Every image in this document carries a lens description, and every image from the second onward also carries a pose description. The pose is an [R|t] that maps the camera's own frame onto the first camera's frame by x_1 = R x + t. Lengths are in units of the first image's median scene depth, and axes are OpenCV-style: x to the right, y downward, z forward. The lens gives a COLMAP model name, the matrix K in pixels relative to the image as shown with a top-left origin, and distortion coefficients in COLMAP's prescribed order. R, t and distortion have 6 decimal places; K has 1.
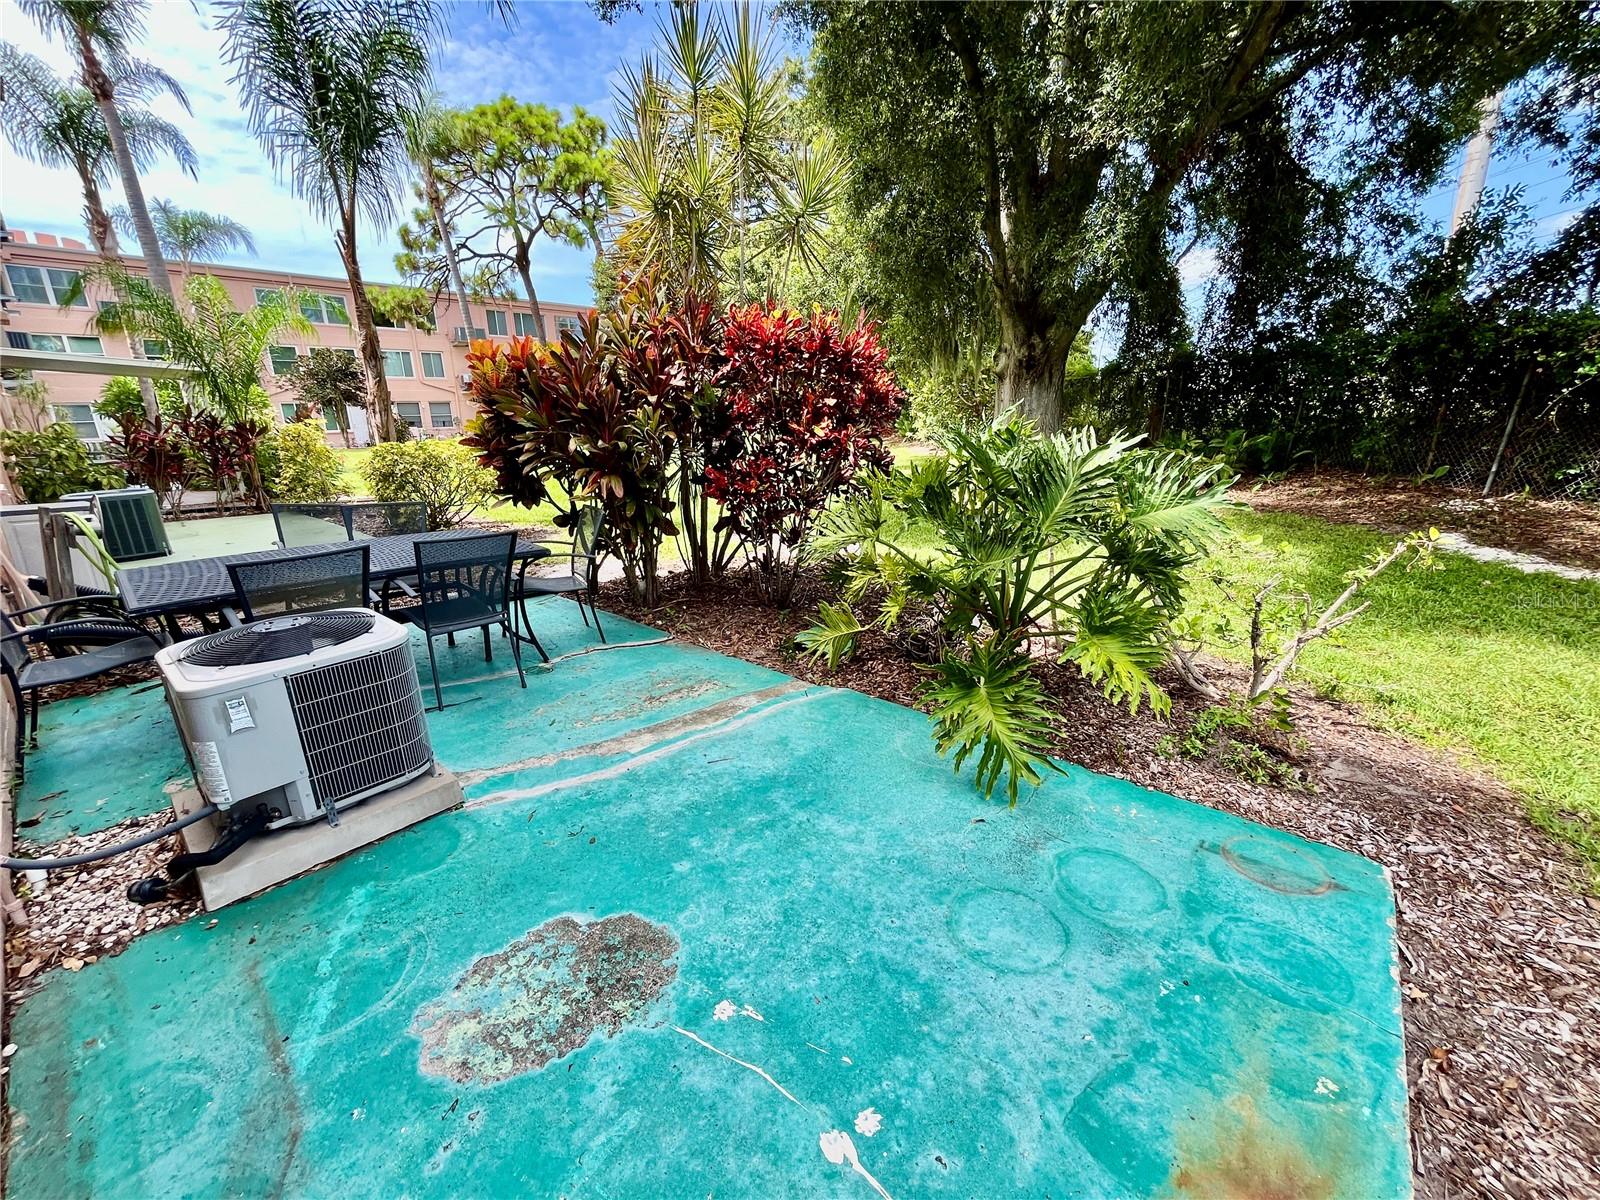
lens RADIAL K [[644.3, 0, 801.0], [0, 644.3, 593.2], [0, 0, 1]] dist [-0.000388, -0.000052]
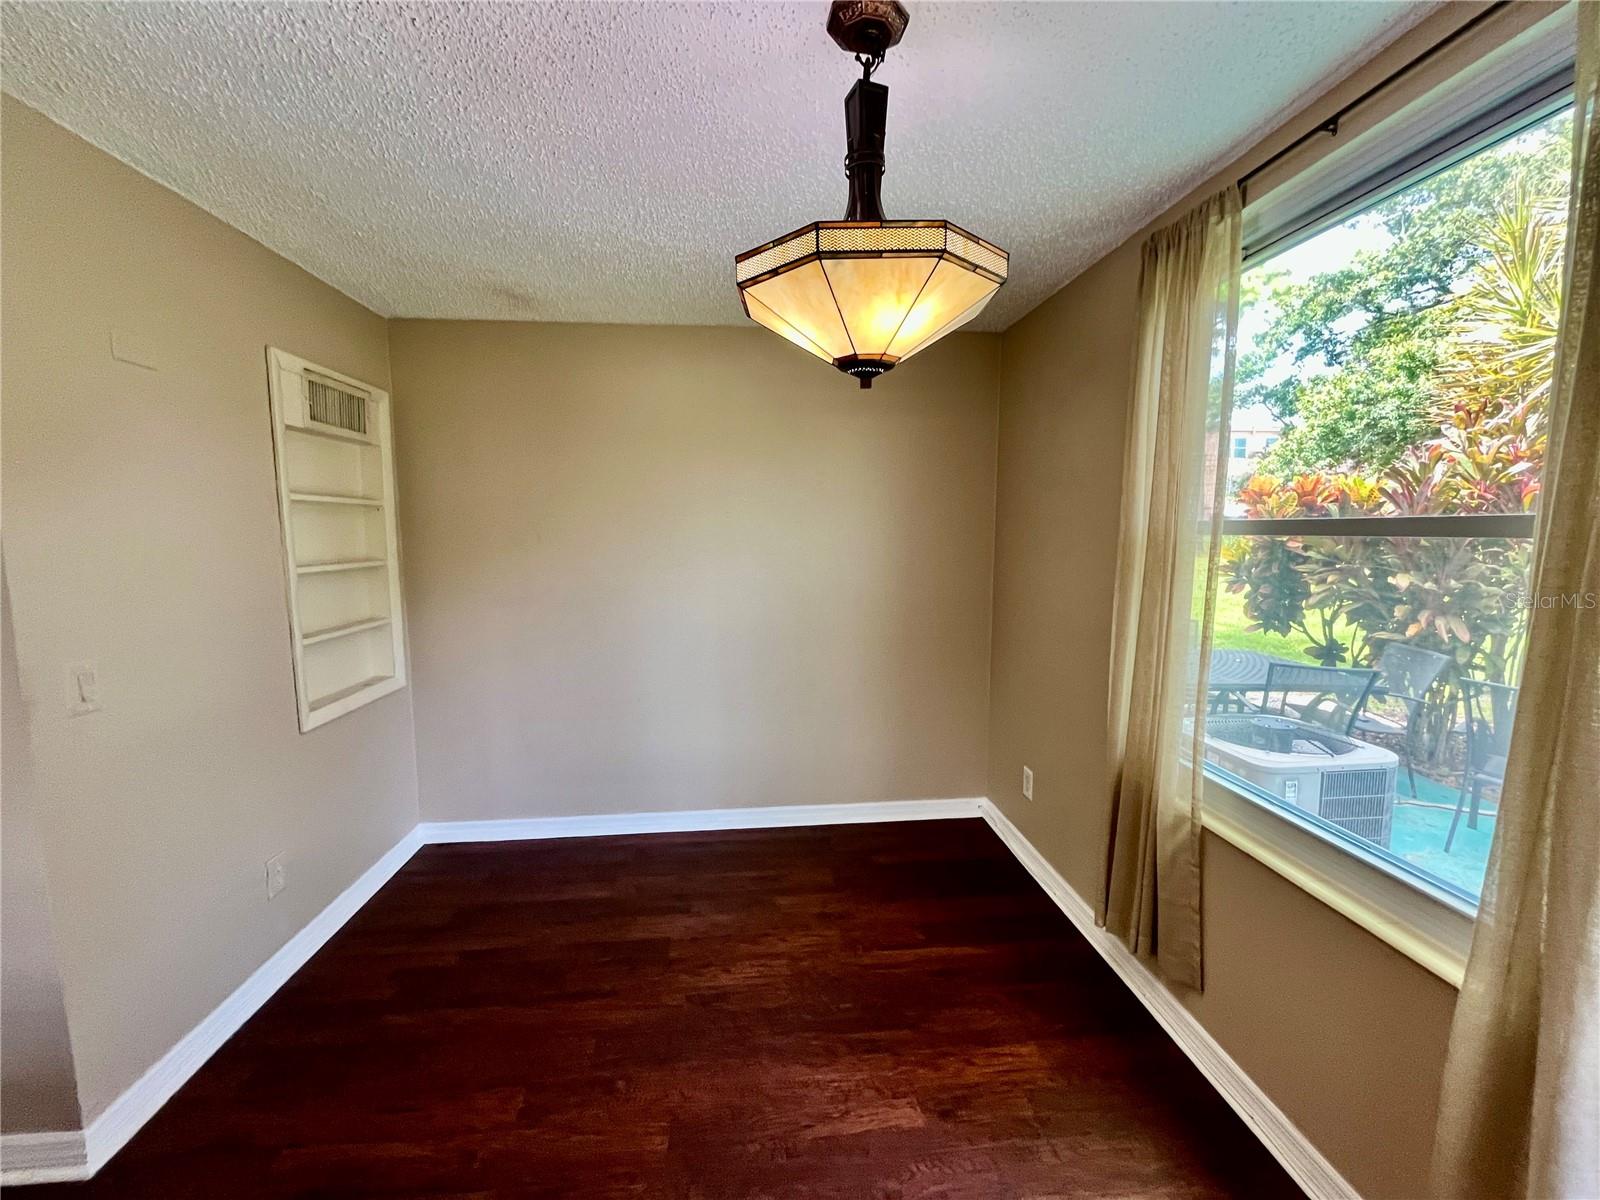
lens RADIAL K [[646.6, 0, 797.7], [0, 646.6, 597.7], [0, 0, 1]] dist [-0.002120, 0.000126]
pose [[0.717971, 0.081540, -0.691280, -0.154142], [-0.190597, 0.978189, -0.082573, 0.019101], [0.669470, 0.191041, 0.717853, -0.126719]]
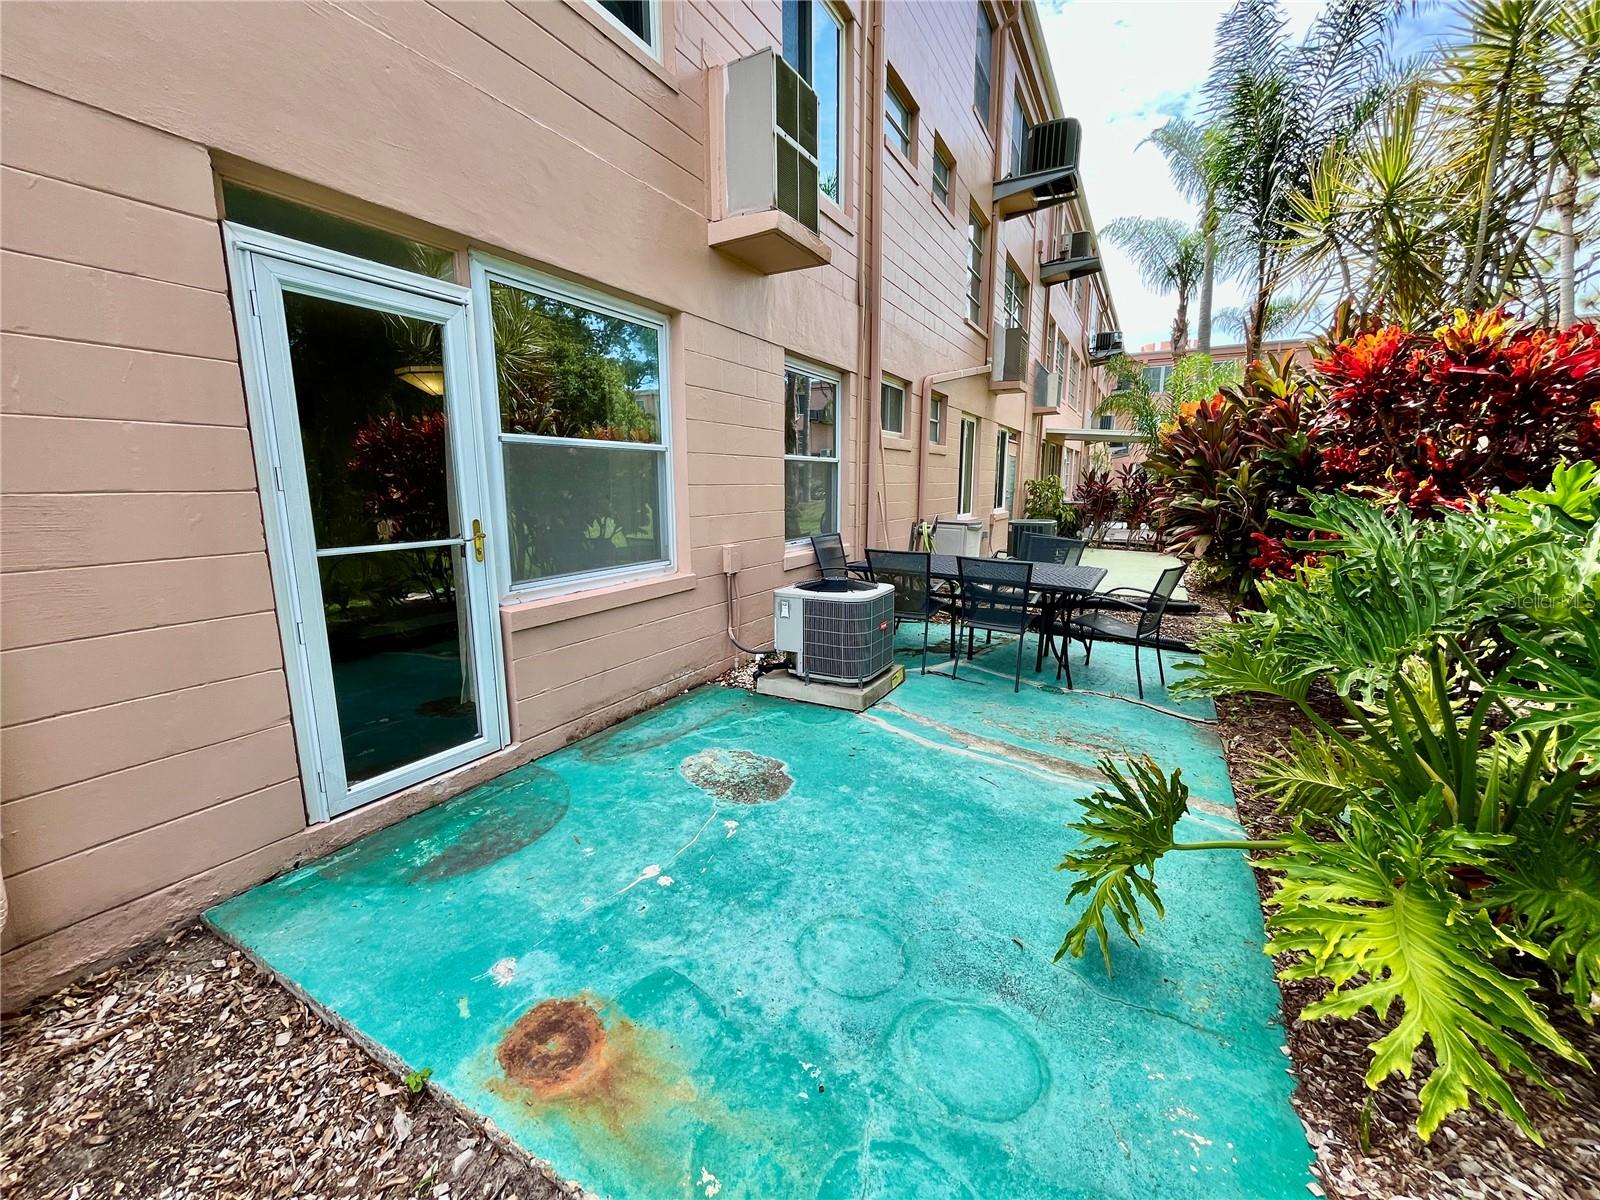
lens RADIAL K [[646.6, 0, 797.7], [0, 646.6, 597.7], [0, 0, 1]] dist [-0.002120, 0.000126]
pose [[0.210778, 0.190529, -0.958786, 0.236843], [-0.266381, 0.954897, 0.131196, -0.027627], [0.940539, 0.227749, 0.252025, 0.105500]]
